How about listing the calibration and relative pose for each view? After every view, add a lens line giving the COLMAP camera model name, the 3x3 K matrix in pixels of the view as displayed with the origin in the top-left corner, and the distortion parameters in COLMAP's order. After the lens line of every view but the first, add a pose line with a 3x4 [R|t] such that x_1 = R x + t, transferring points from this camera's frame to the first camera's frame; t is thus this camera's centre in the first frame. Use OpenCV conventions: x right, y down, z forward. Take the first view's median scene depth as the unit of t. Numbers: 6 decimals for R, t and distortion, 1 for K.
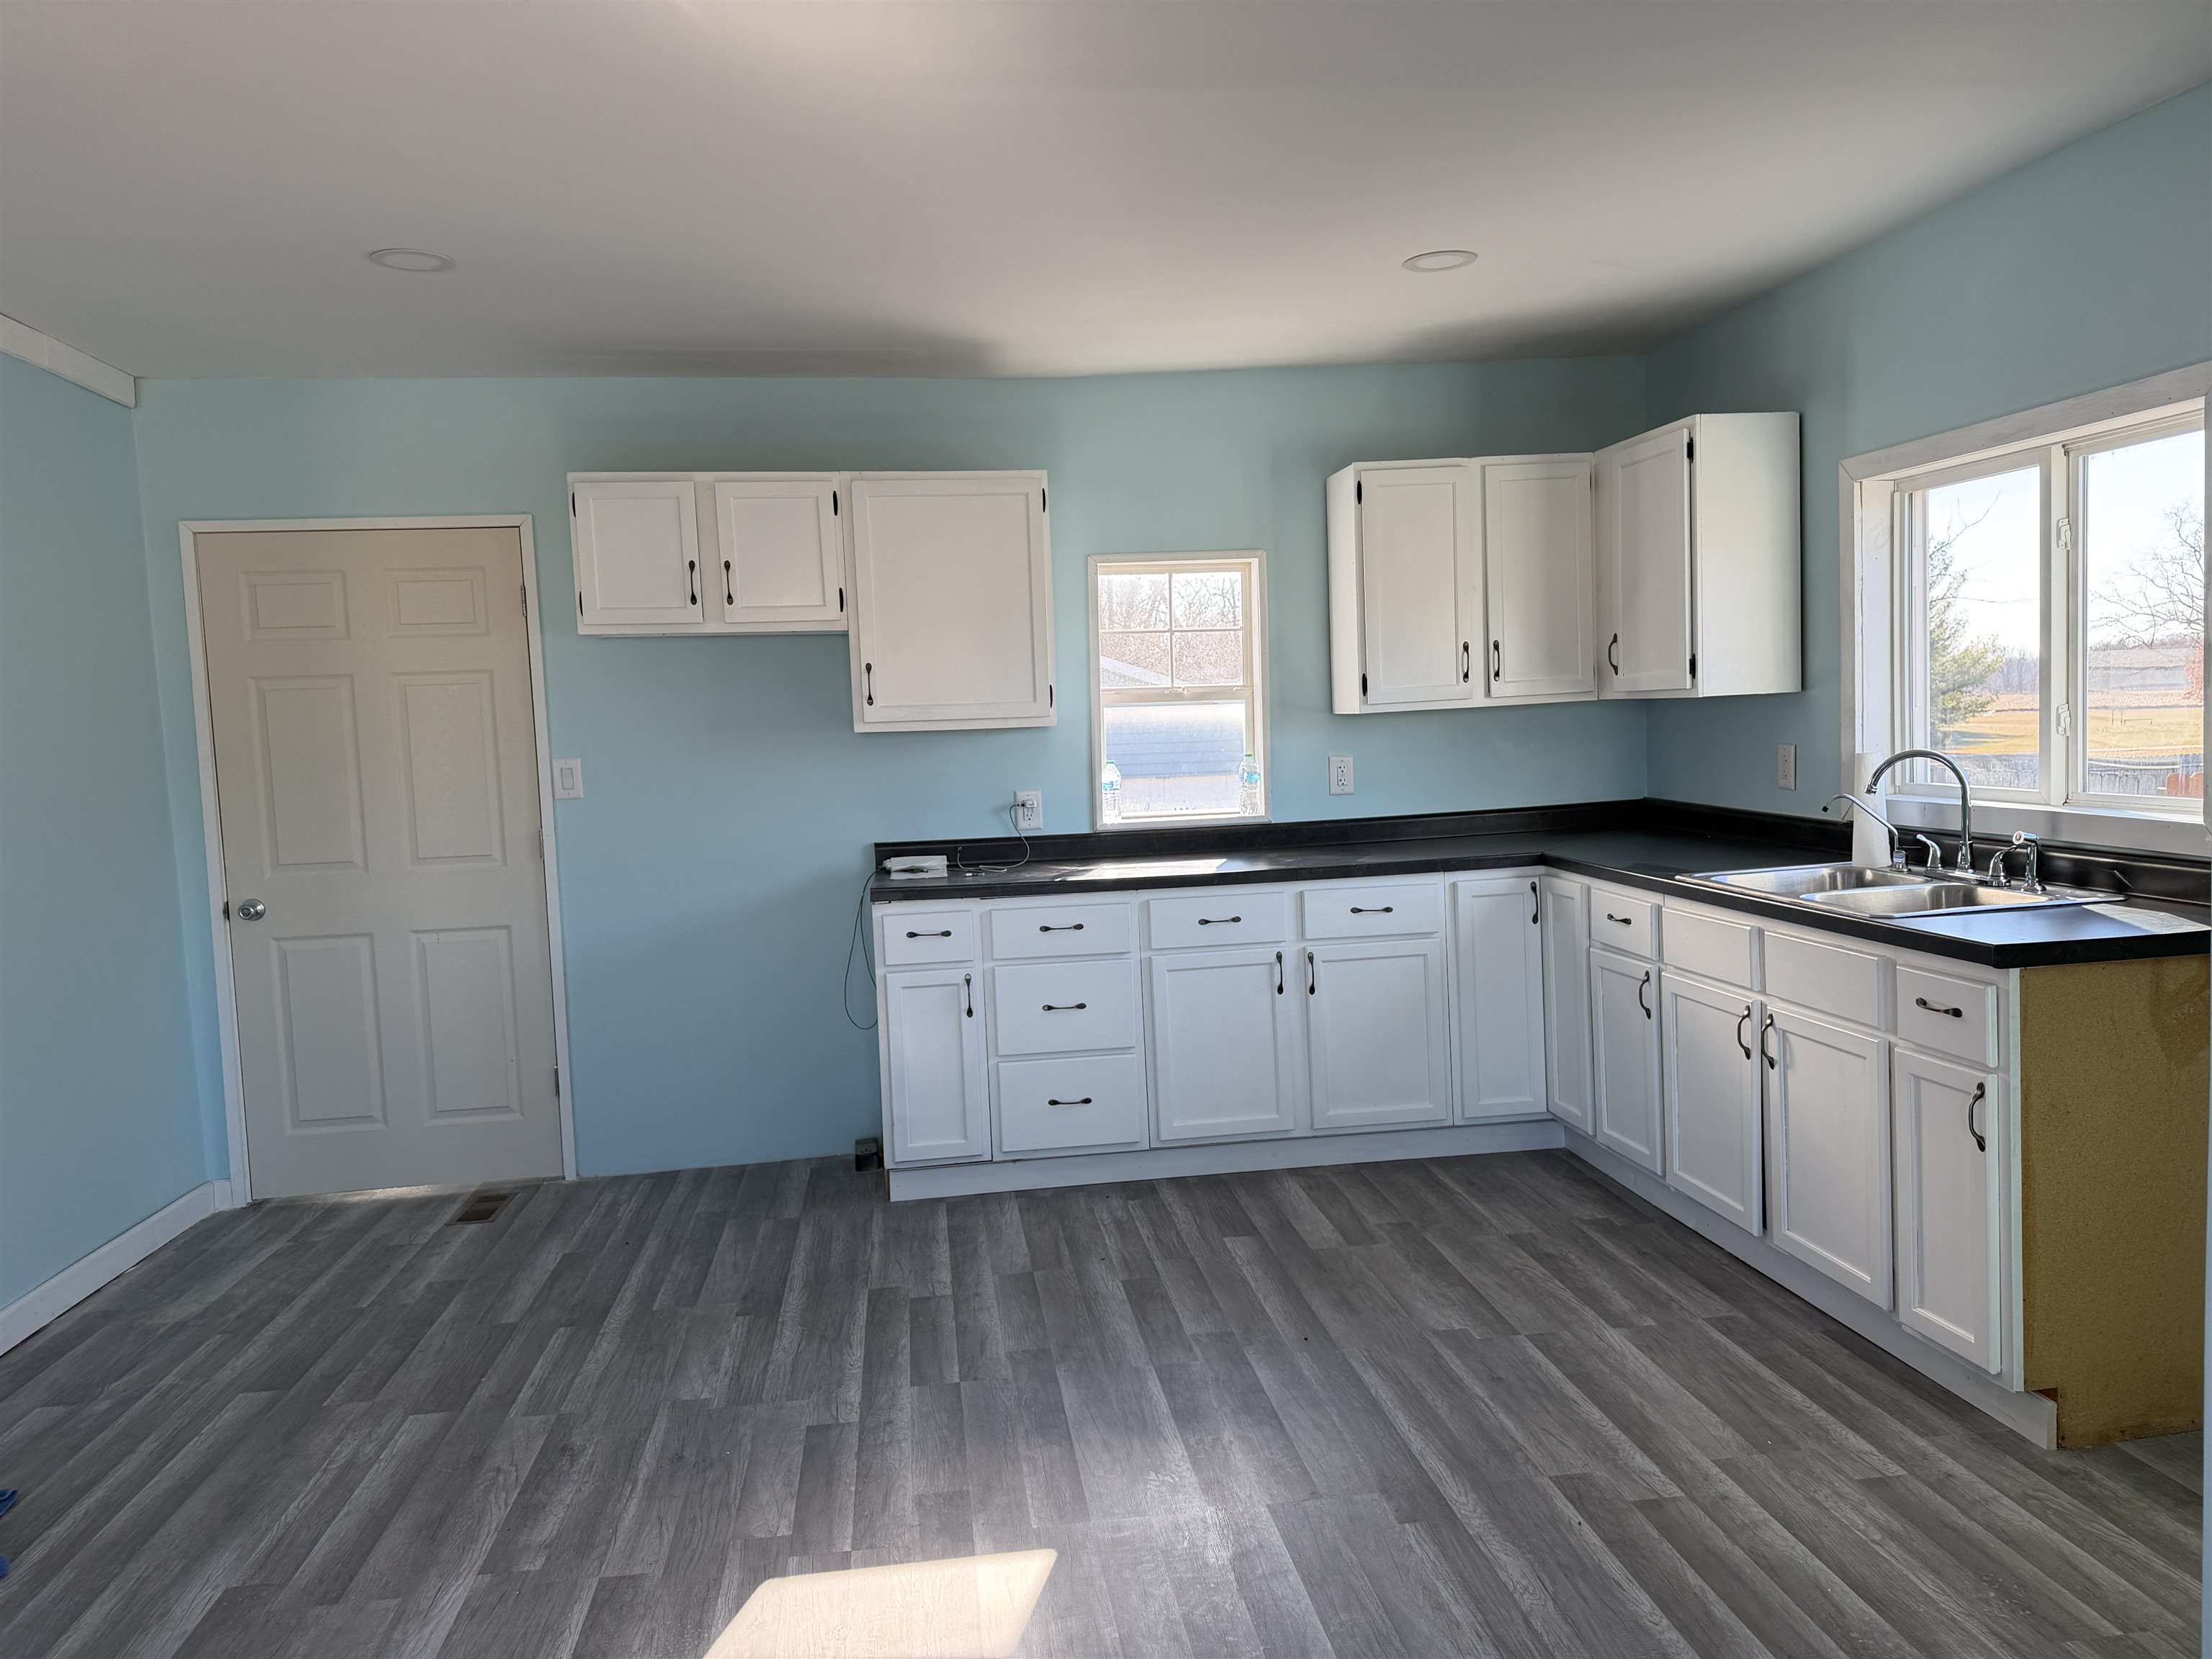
lens RADIAL K [[1552.5, 0, 1081.6], [0, 1552.5, 828.2], [0, 0, 1]] dist [0.057032, -0.069026]
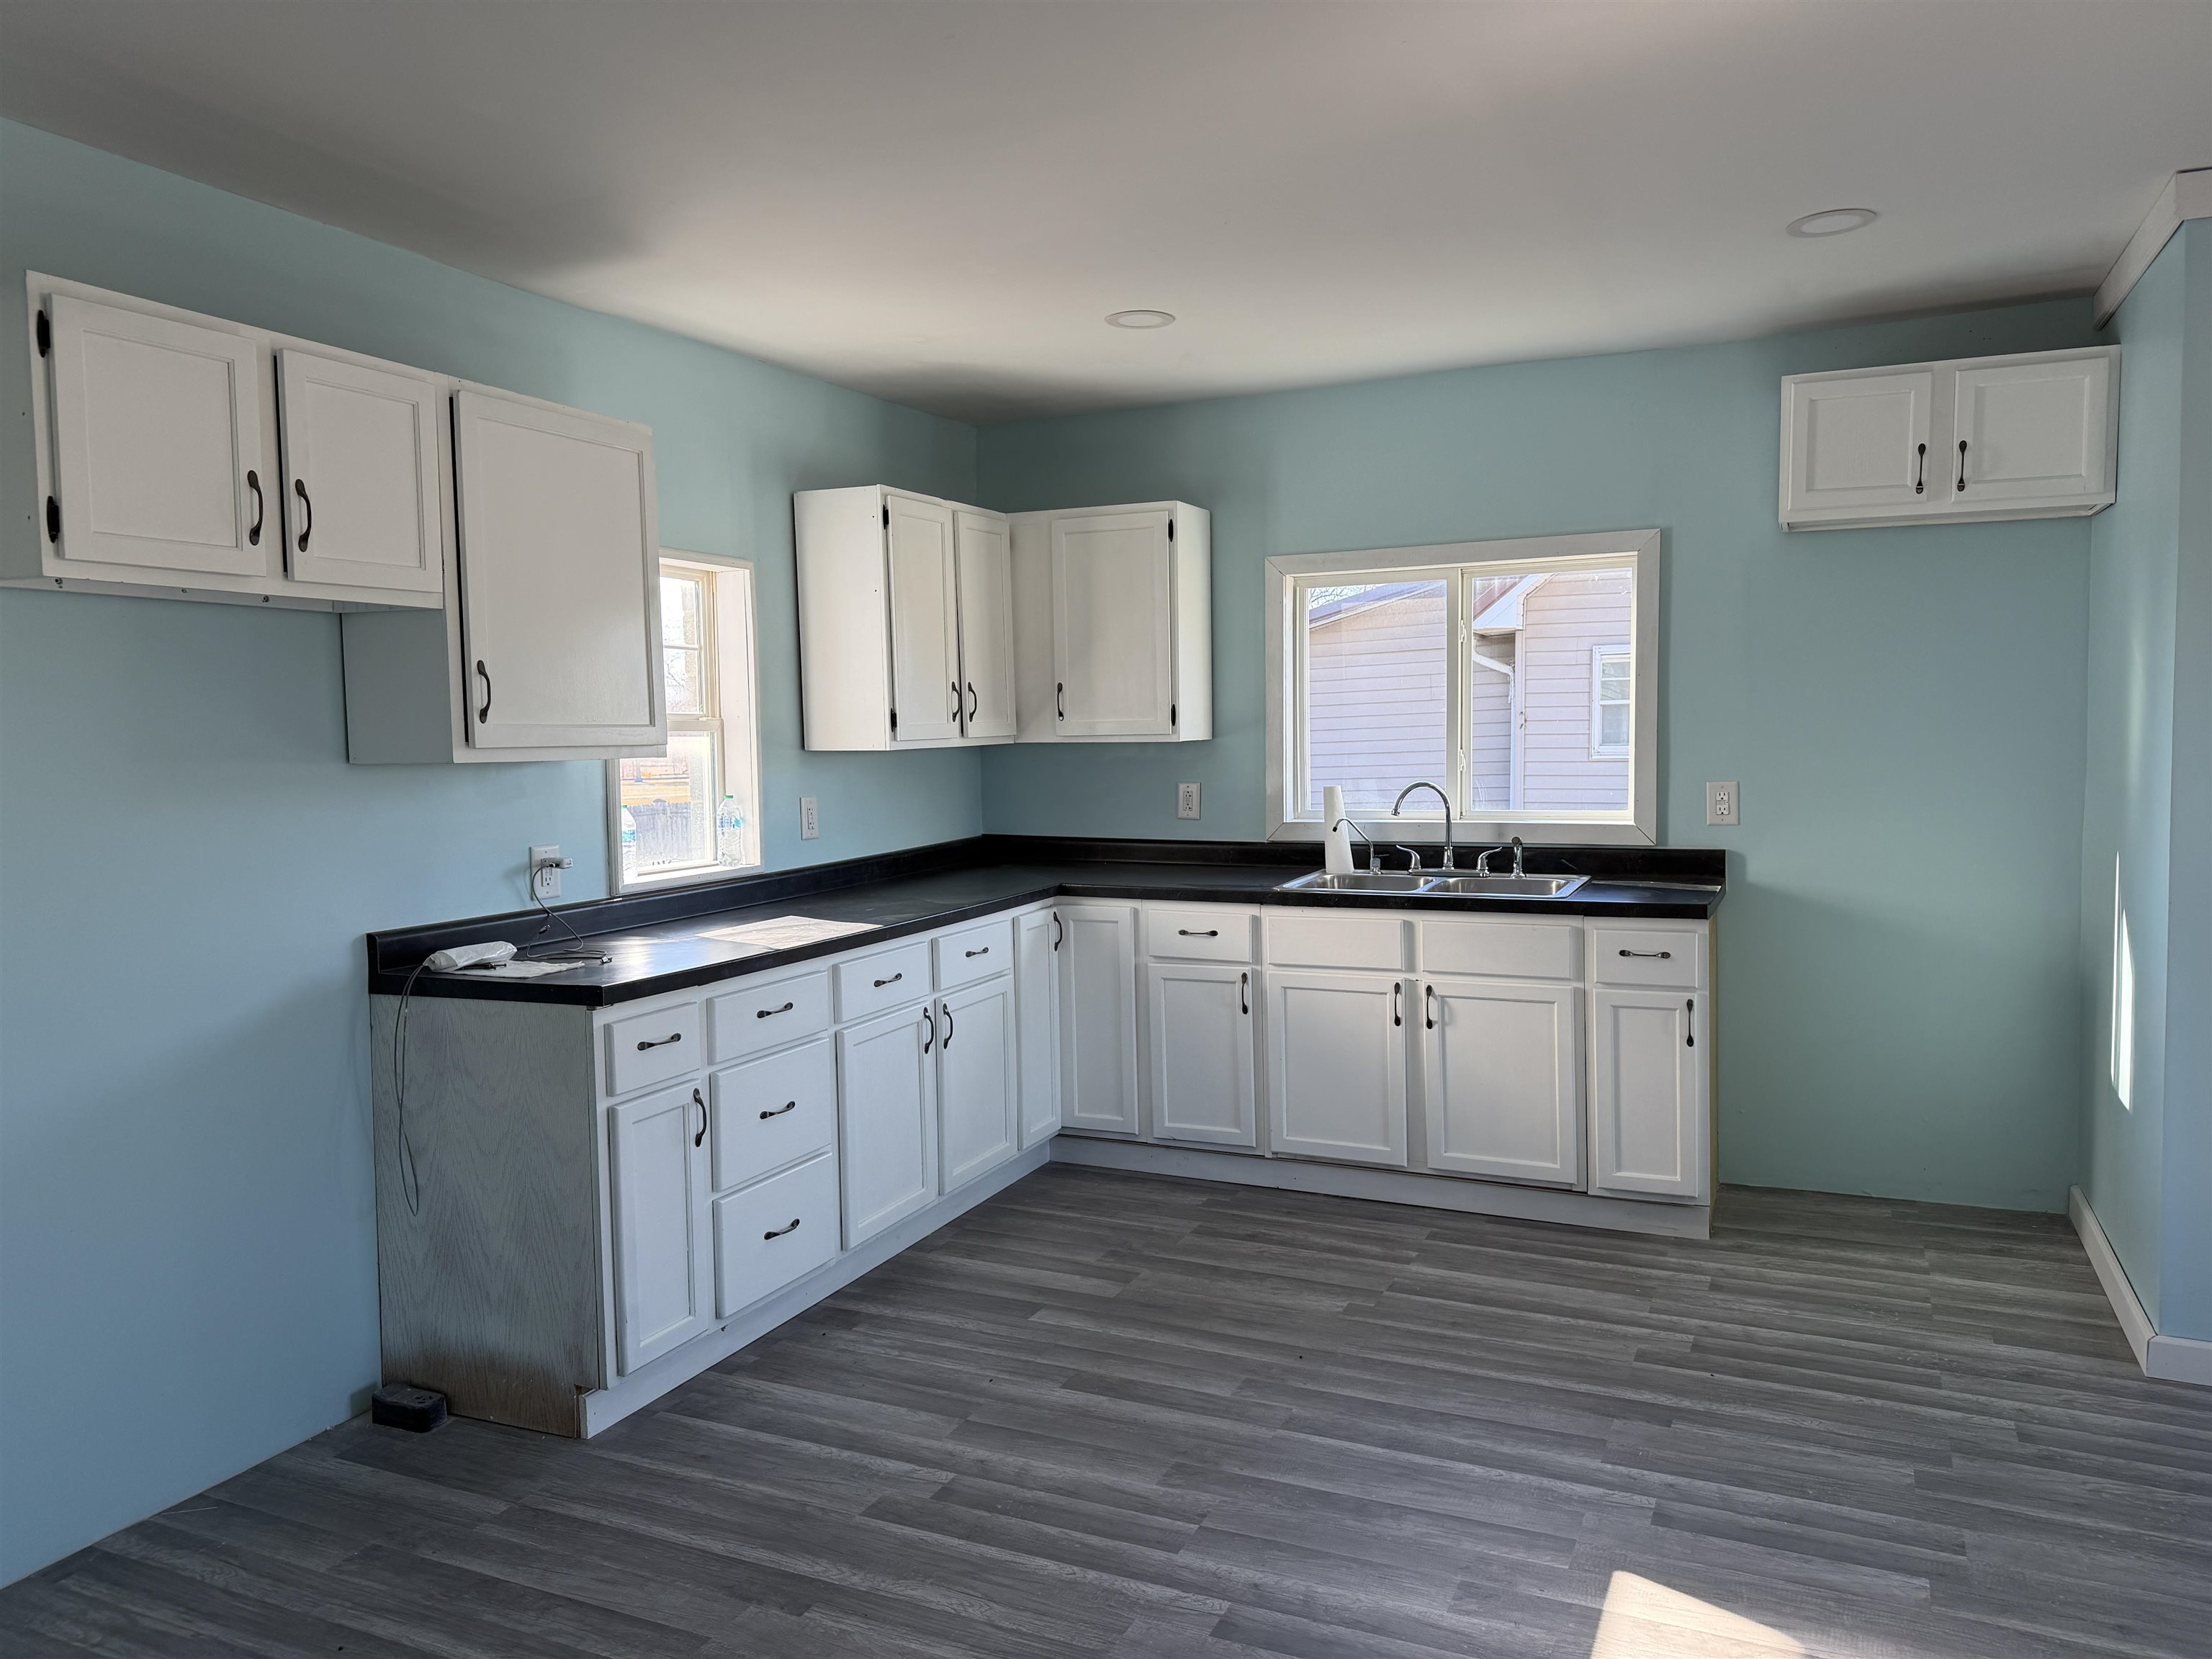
lens RADIAL K [[1552.5, 0, 1081.6], [0, 1552.5, 828.2], [0, 0, 1]] dist [0.057032, -0.069026]
pose [[0.519600, -0.026828, 0.853988, -0.703581], [0.054000, 0.998540, -0.001486, -0.022969], [-0.852701, 0.046887, 0.520290, 0.505085]]
